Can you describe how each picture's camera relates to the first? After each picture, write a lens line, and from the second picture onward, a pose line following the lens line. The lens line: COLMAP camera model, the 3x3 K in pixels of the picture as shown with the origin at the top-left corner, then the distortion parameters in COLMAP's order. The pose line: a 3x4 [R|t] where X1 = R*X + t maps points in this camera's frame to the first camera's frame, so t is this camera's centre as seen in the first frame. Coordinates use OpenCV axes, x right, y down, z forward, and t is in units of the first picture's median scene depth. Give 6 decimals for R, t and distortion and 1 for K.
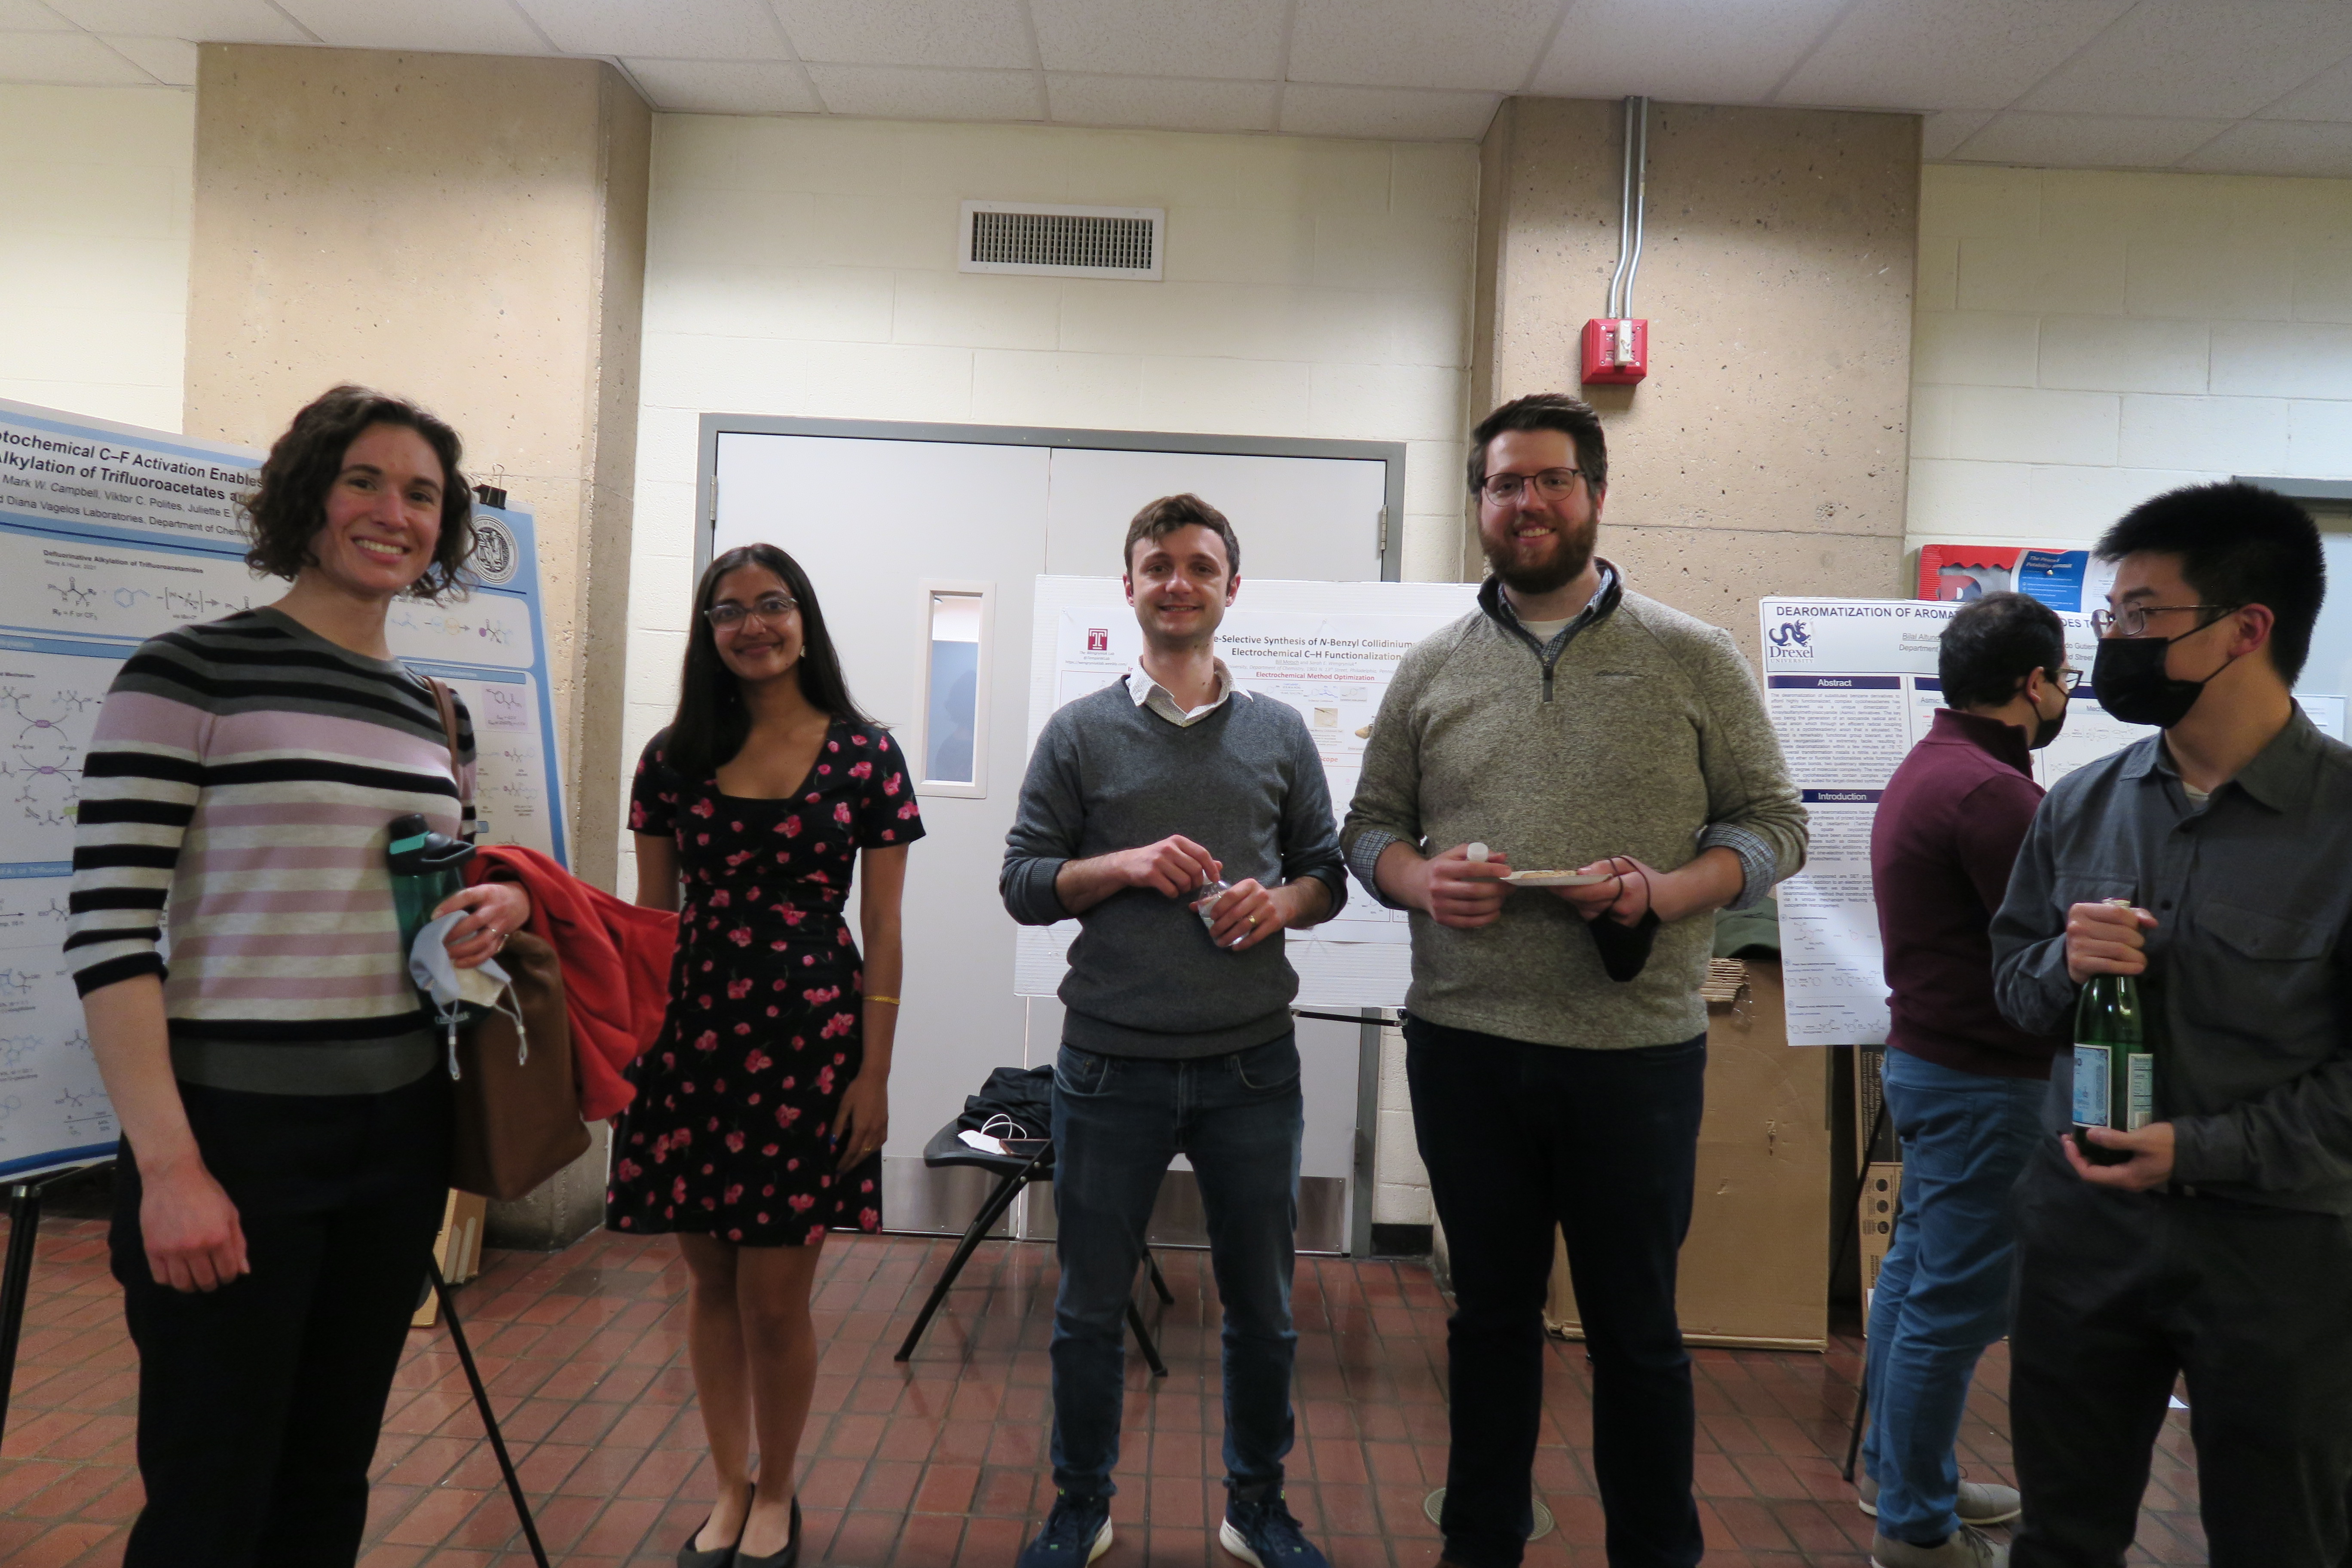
lens RADIAL K [[1642.4, 0, 1180.8], [0, 1642.4, 780.2], [0, 0, 1]] dist [-0.004169, 0.000528]
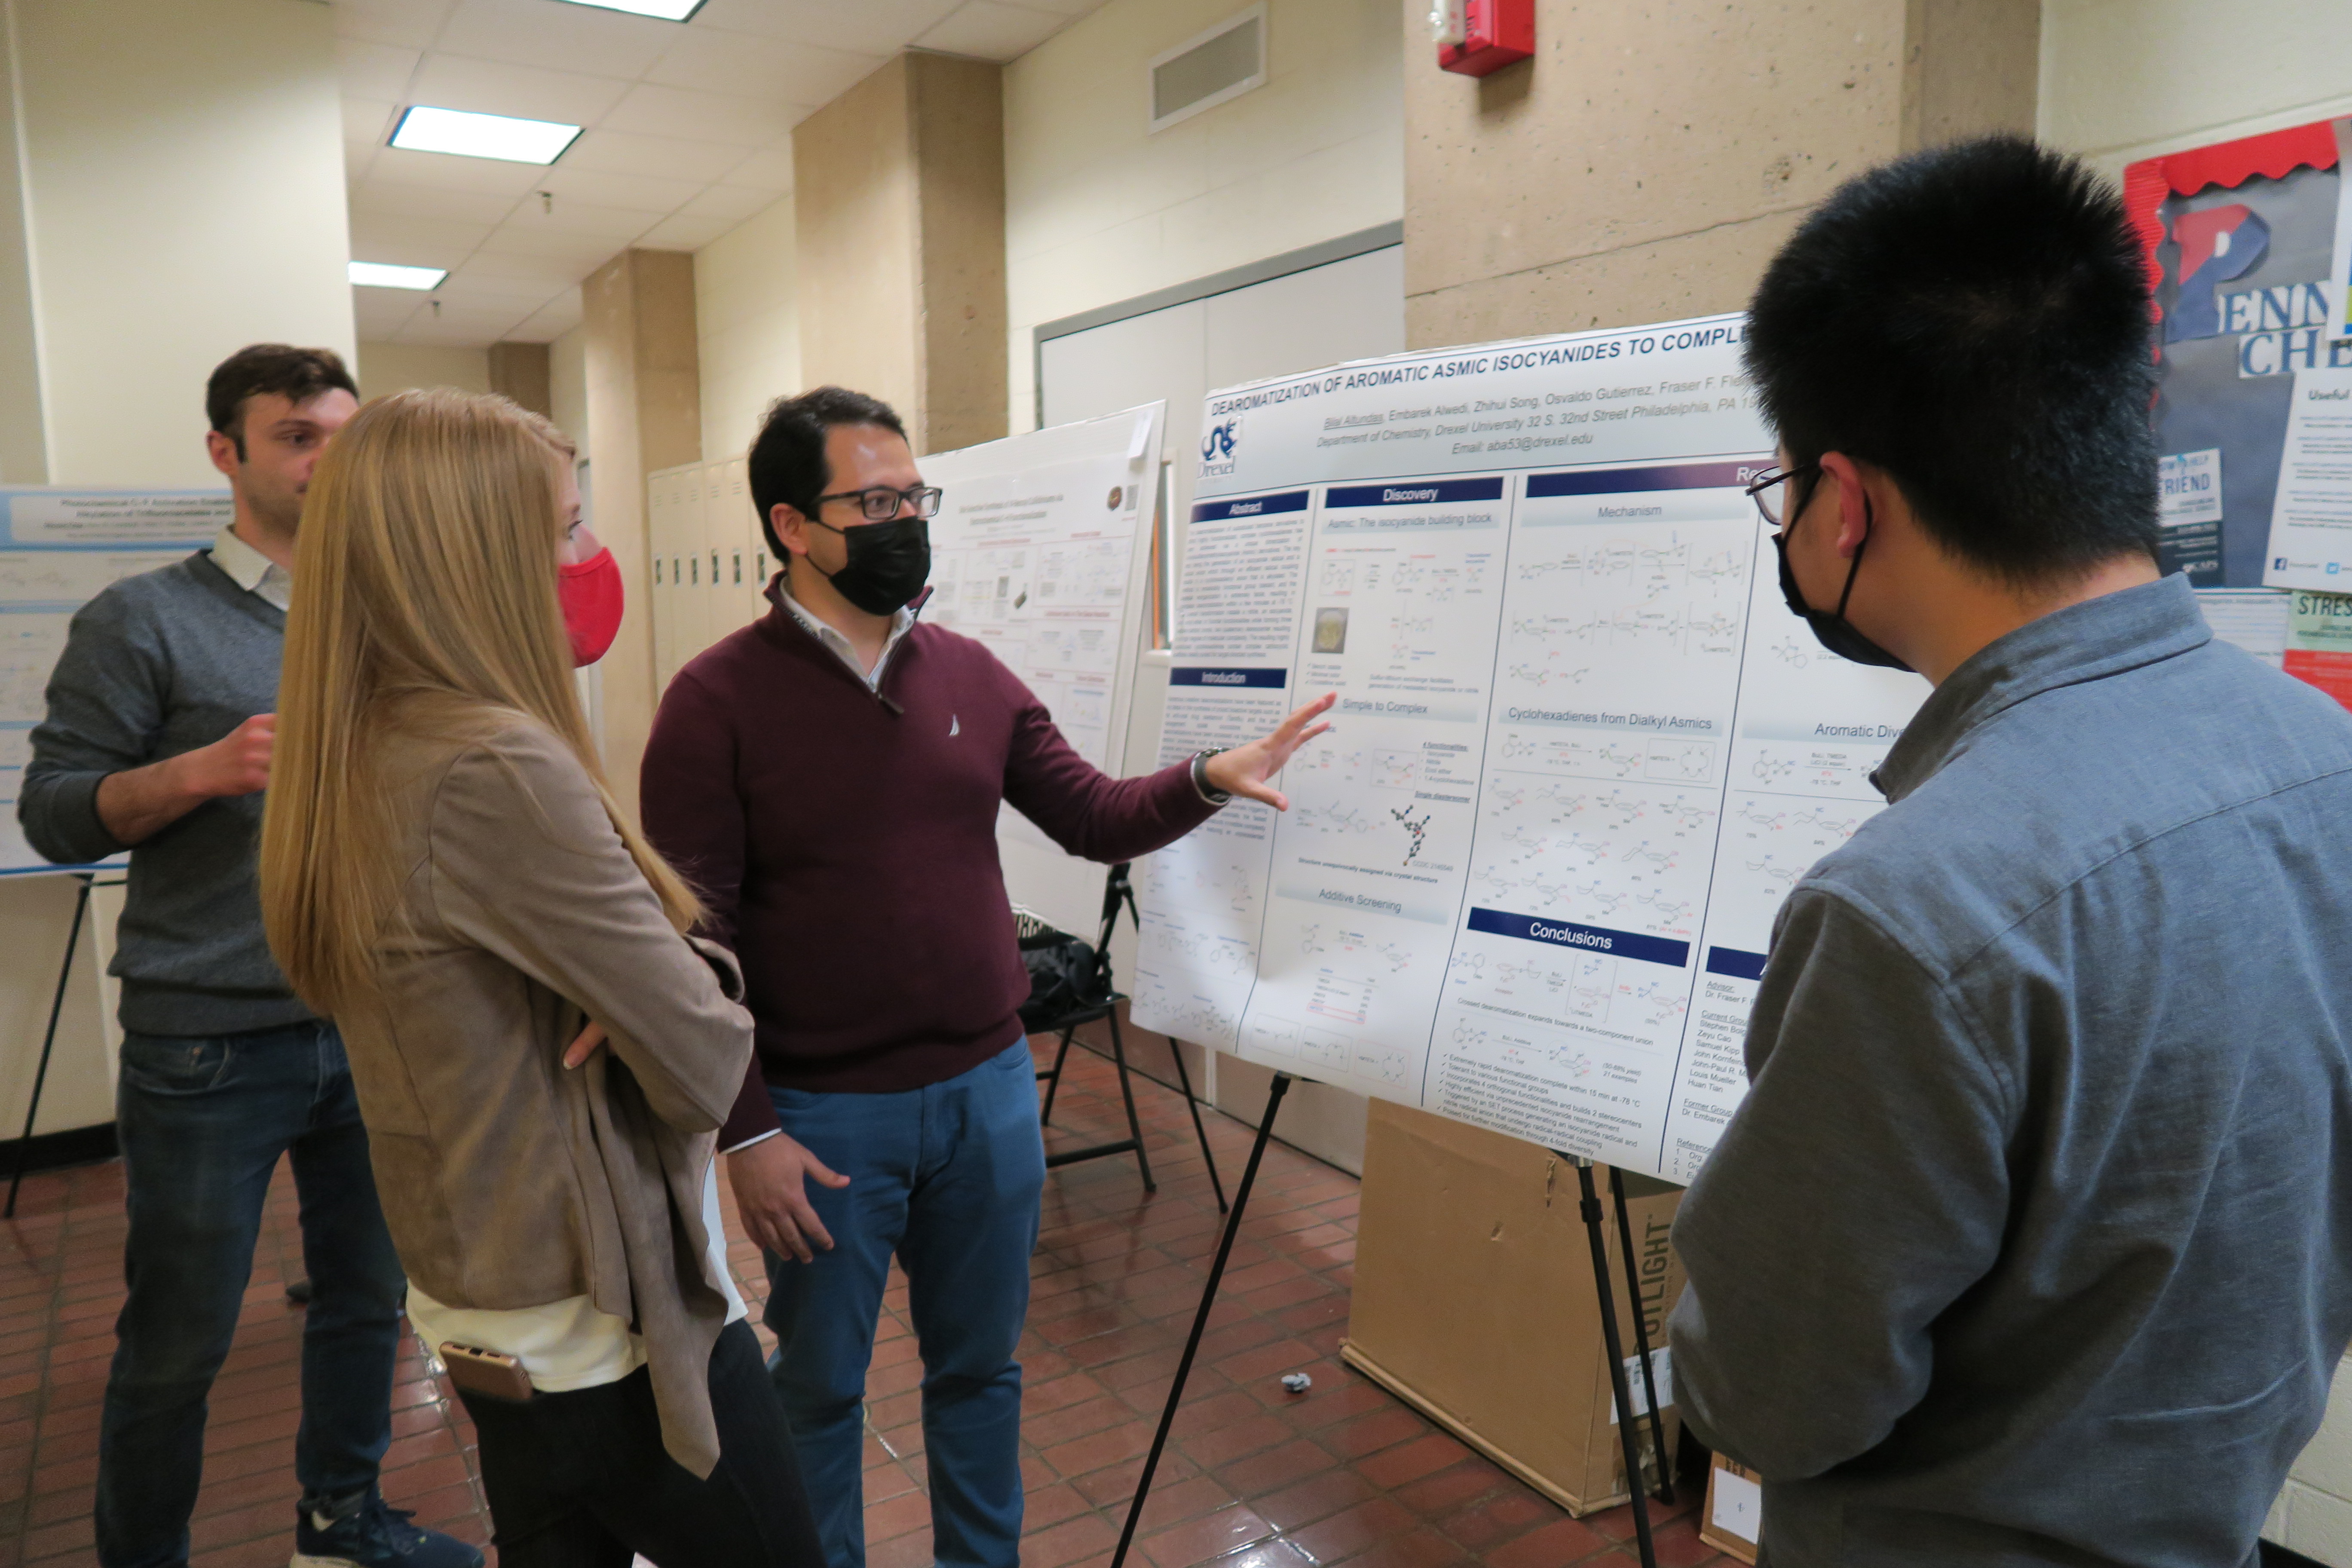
lens RADIAL K [[1642.4, 0, 1181.1], [0, 1642.4, 783.2], [0, 0, 1]] dist [-0.004169, 0.000528]
pose [[0.532621, 0.057782, -0.844379, 0.957560], [0.027133, 0.995988, 0.085271, -0.004887], [0.845919, -0.068328, 0.528916, 0.608803]]
